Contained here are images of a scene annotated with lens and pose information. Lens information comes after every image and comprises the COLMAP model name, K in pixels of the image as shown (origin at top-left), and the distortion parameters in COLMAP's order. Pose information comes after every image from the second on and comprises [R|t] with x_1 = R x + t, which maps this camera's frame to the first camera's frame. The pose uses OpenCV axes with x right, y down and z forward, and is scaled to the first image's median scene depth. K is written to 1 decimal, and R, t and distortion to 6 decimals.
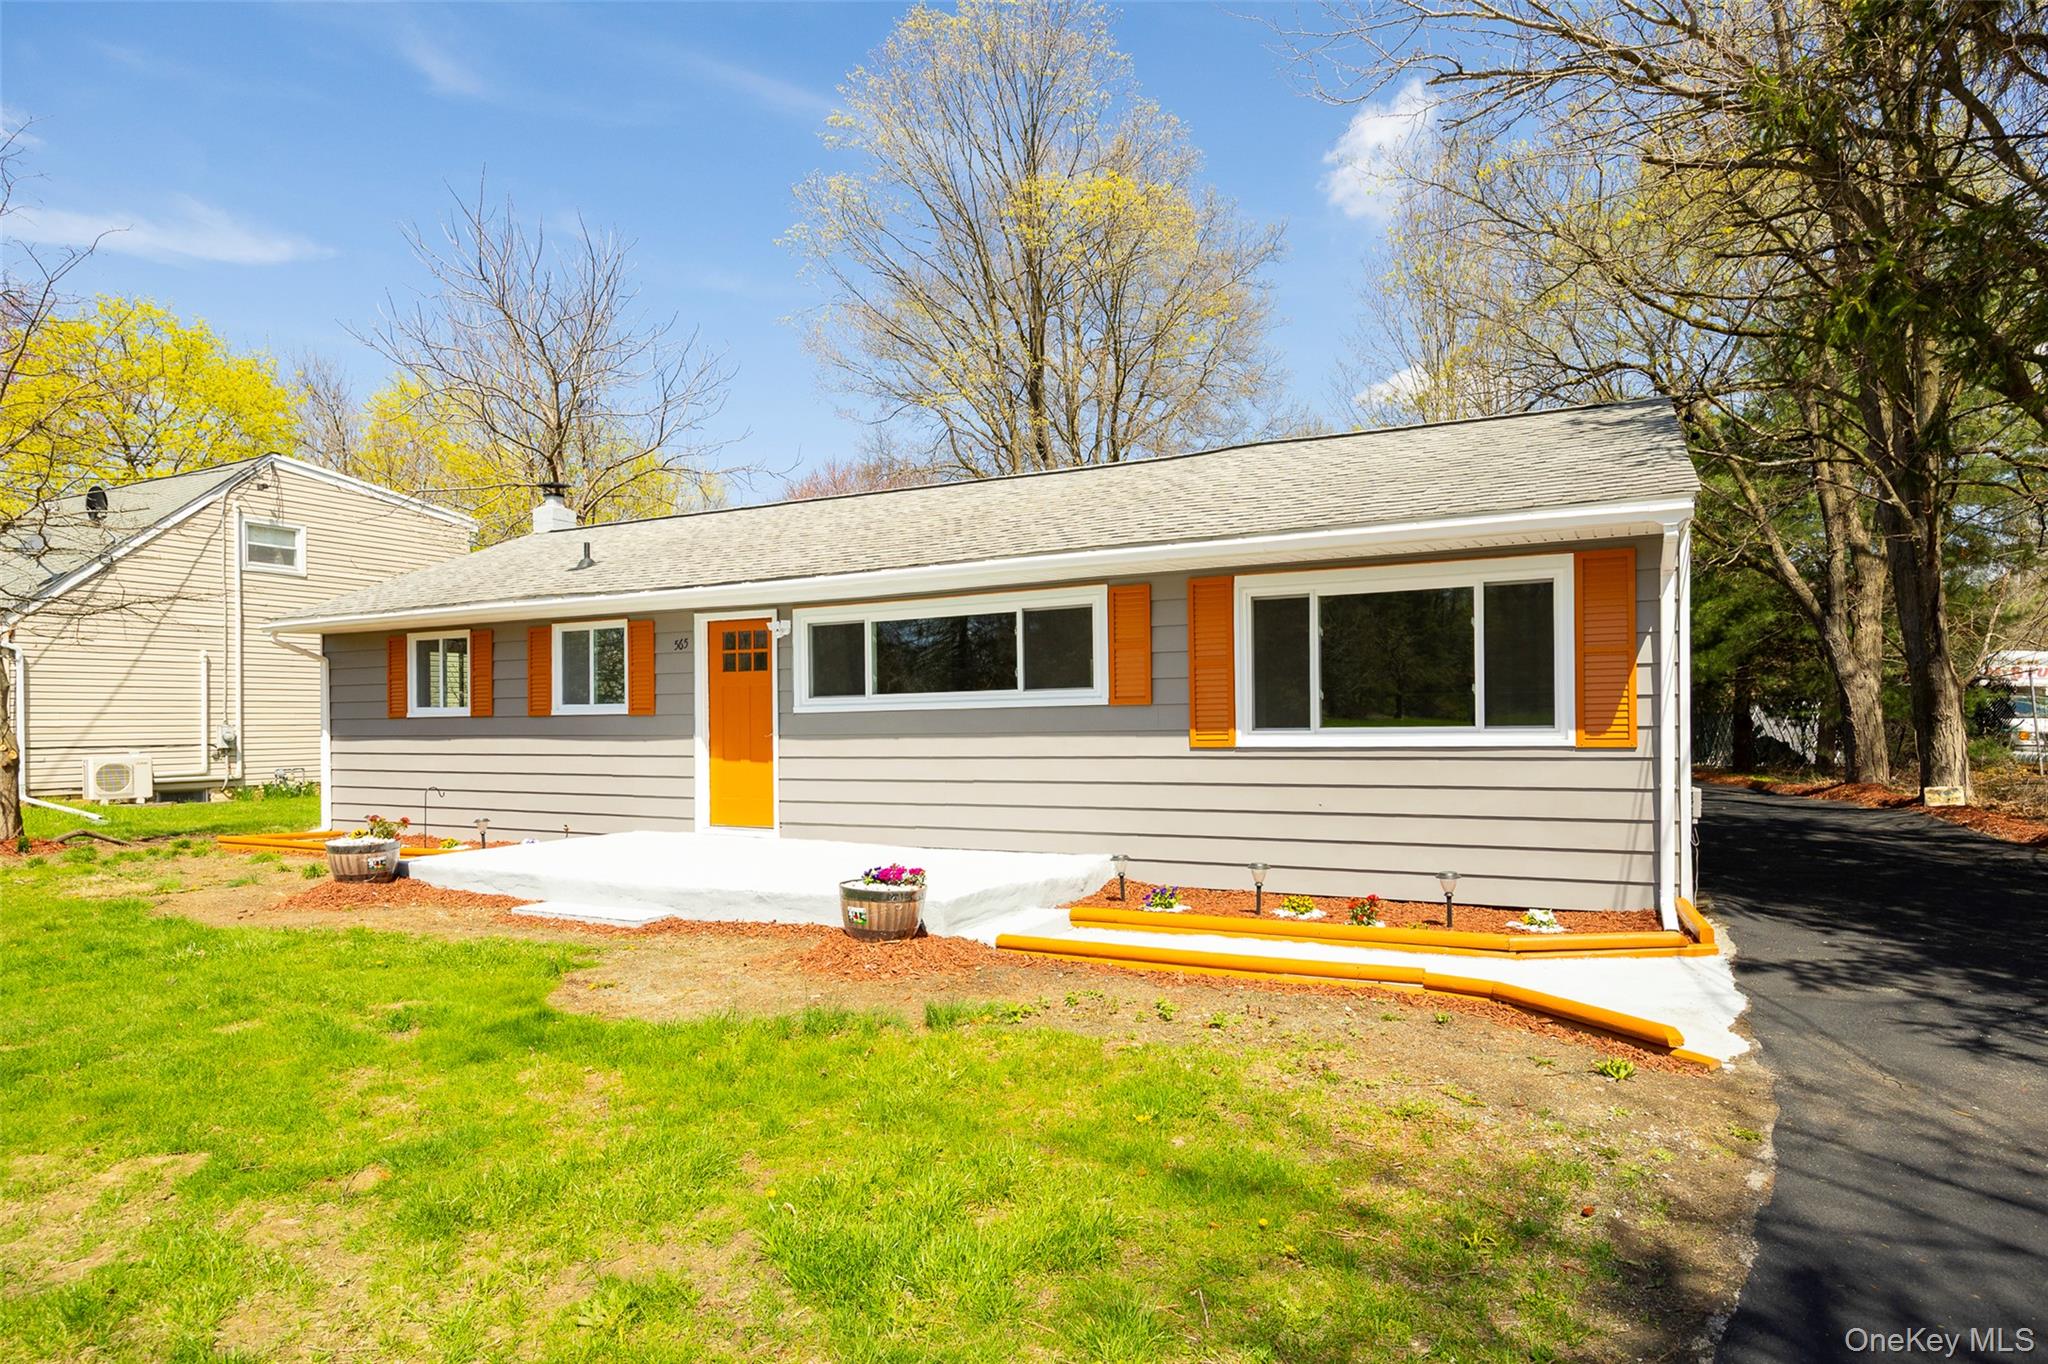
lens RADIAL K [[1049.0, 0, 1057.3], [0, 1049.0, 726.2], [0, 0, 1]] dist [-0.009079, 0.001160]
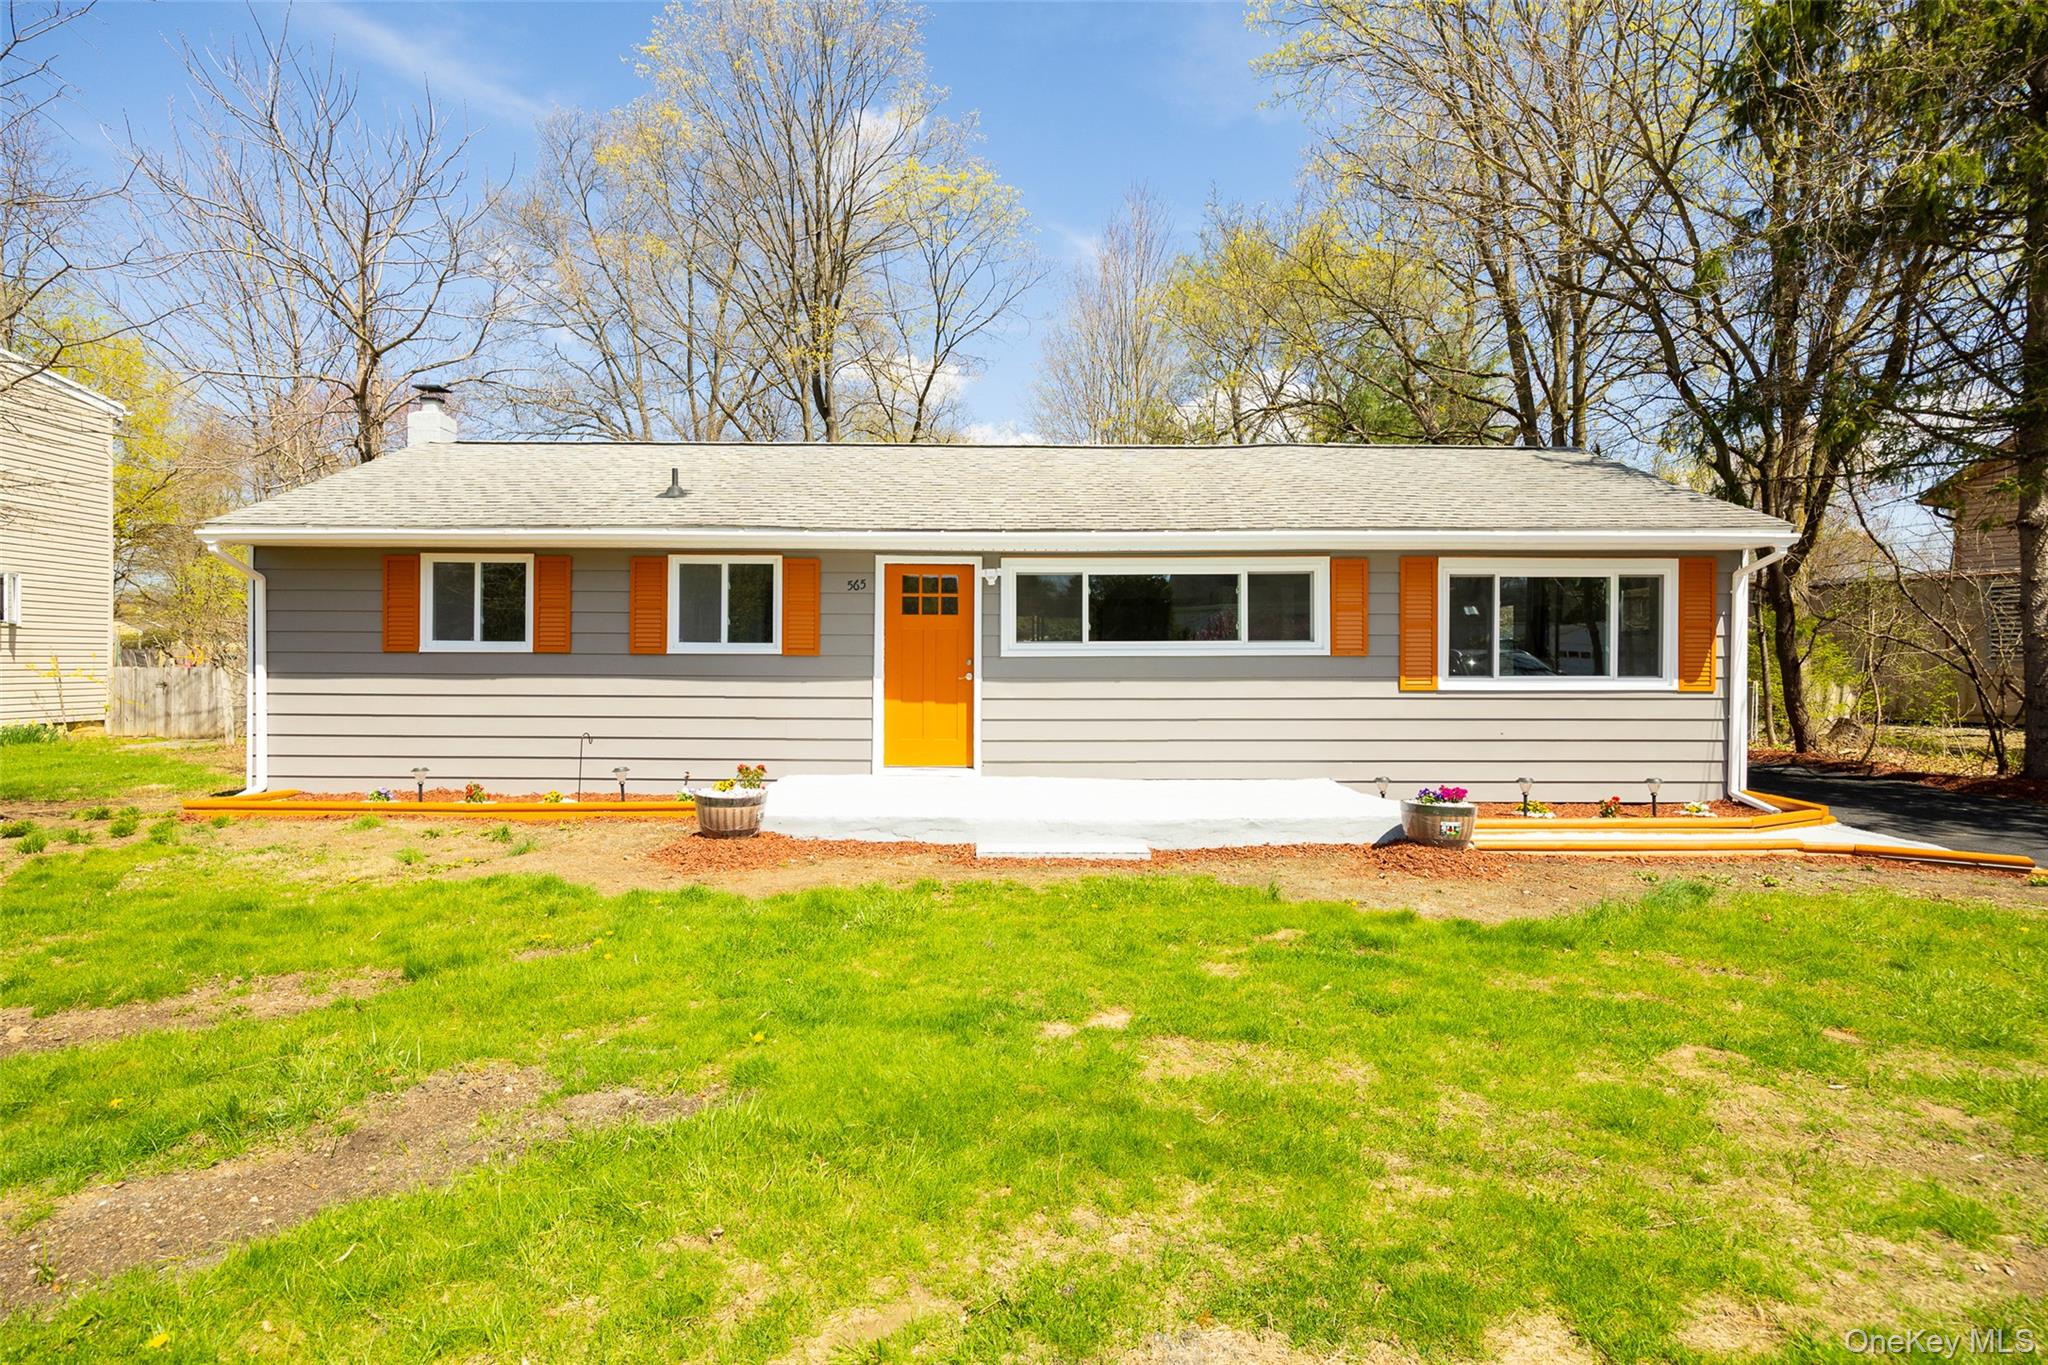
lens RADIAL K [[962.1, 0, 1022.3], [0, 962.1, 667.9], [0, 0, 1]] dist [-0.005560, -0.001007]
pose [[0.909379, 0.012525, 0.415780, -0.708326], [-0.011086, 0.999921, -0.005875, 0.004448], [-0.415821, 0.000733, 0.909446, 0.127903]]
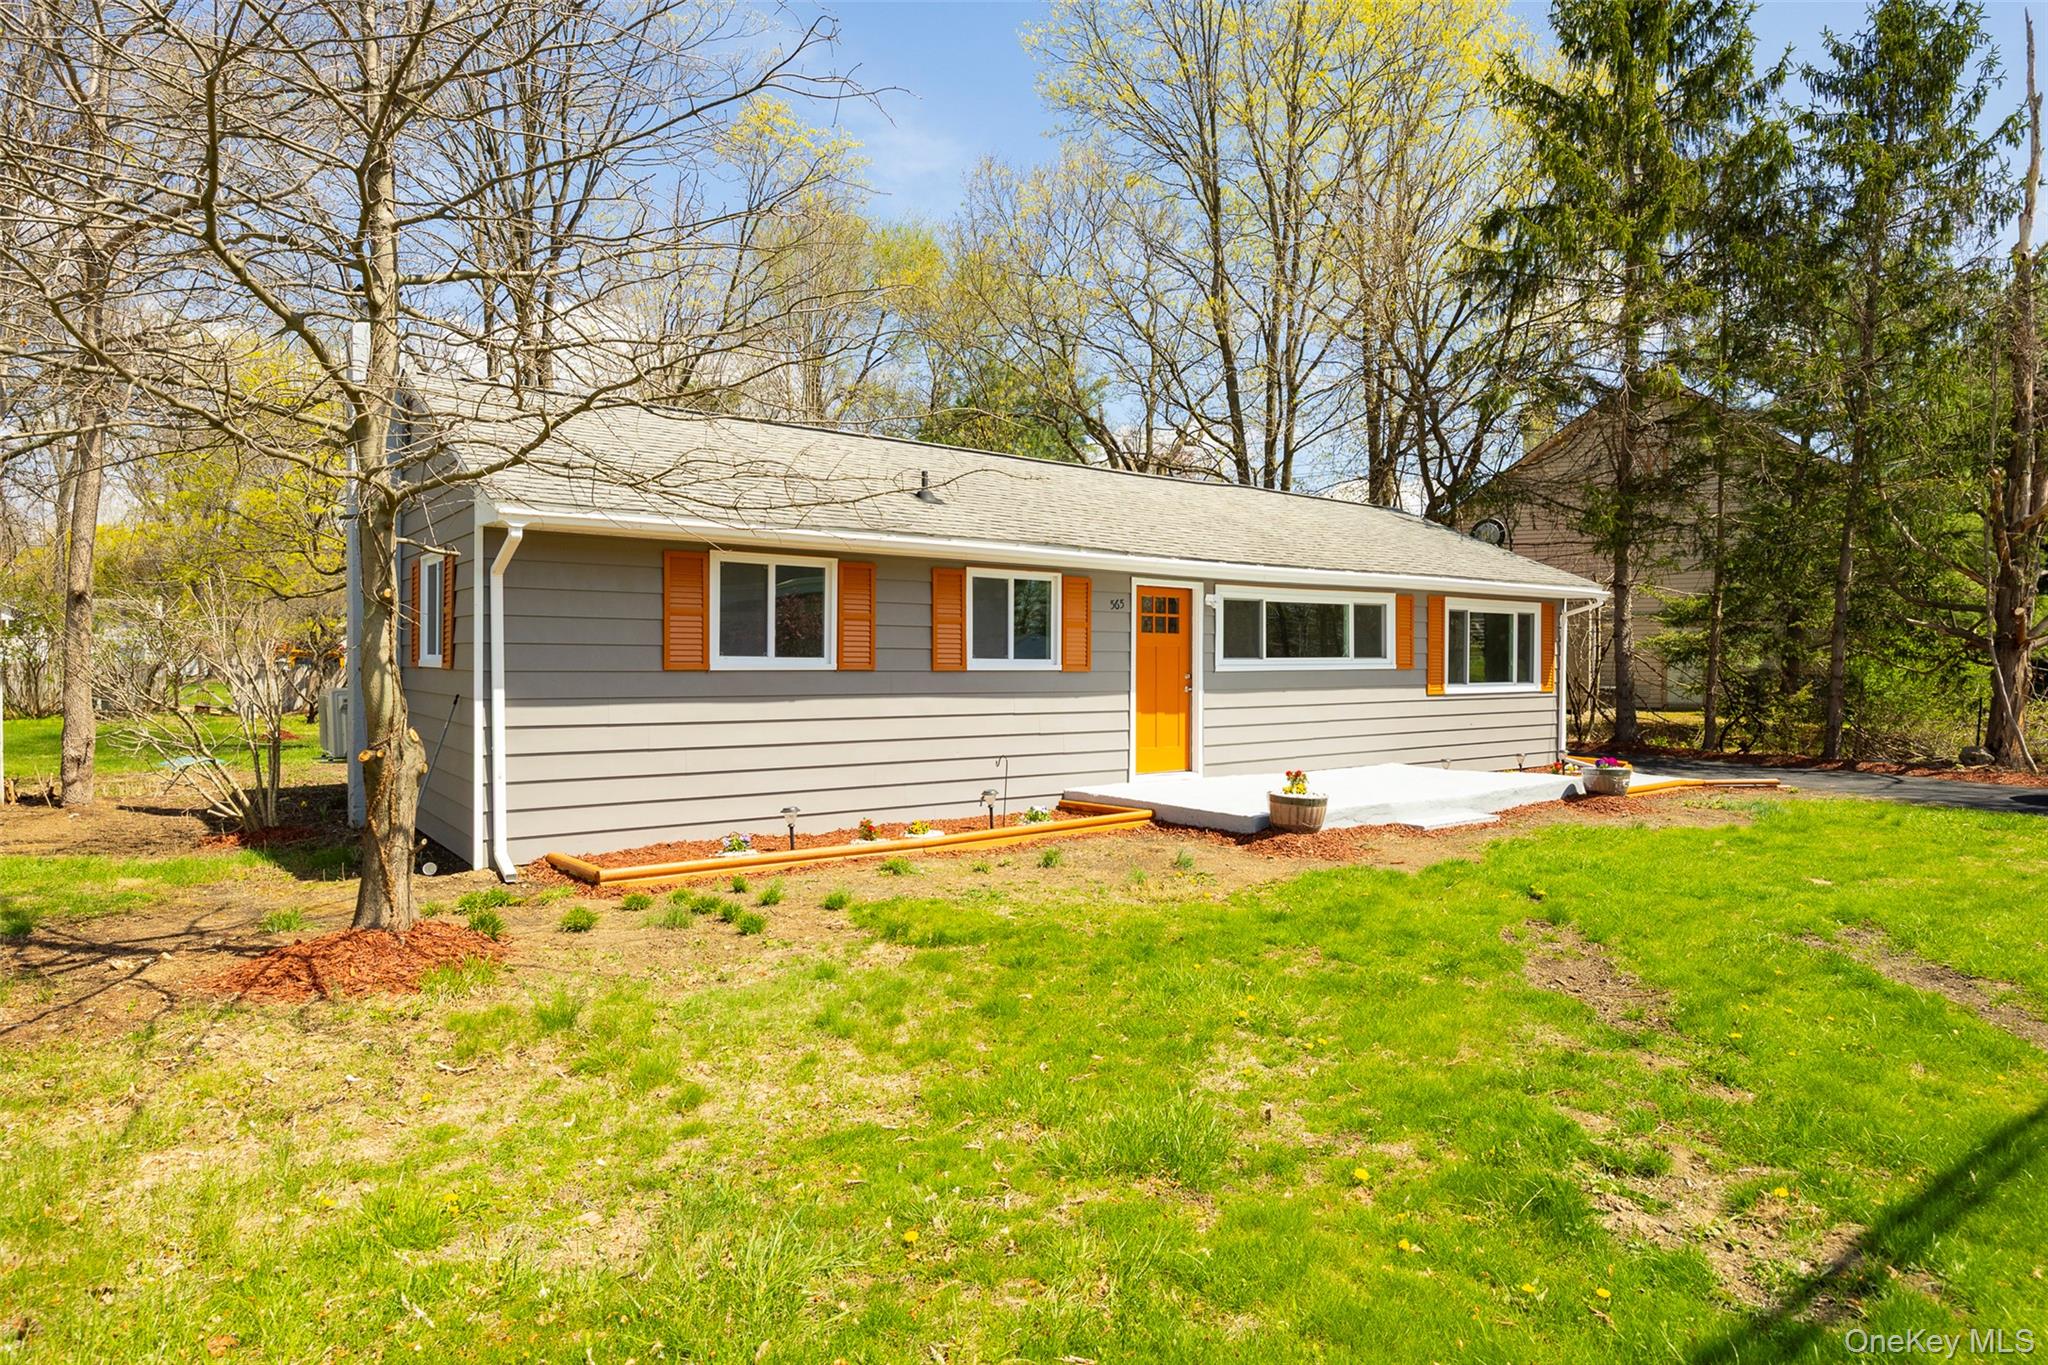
lens RADIAL K [[1228.6, 0, 1027.0], [0, 1228.6, 671.0], [0, 0, 1]] dist [0.050677, 0.000964]
pose [[0.448152, 0.011406, 0.893884, -1.778676], [0.006129, 0.999856, -0.015831, 0.008022], [-0.893936, 0.012574, 0.448018, 0.637453]]
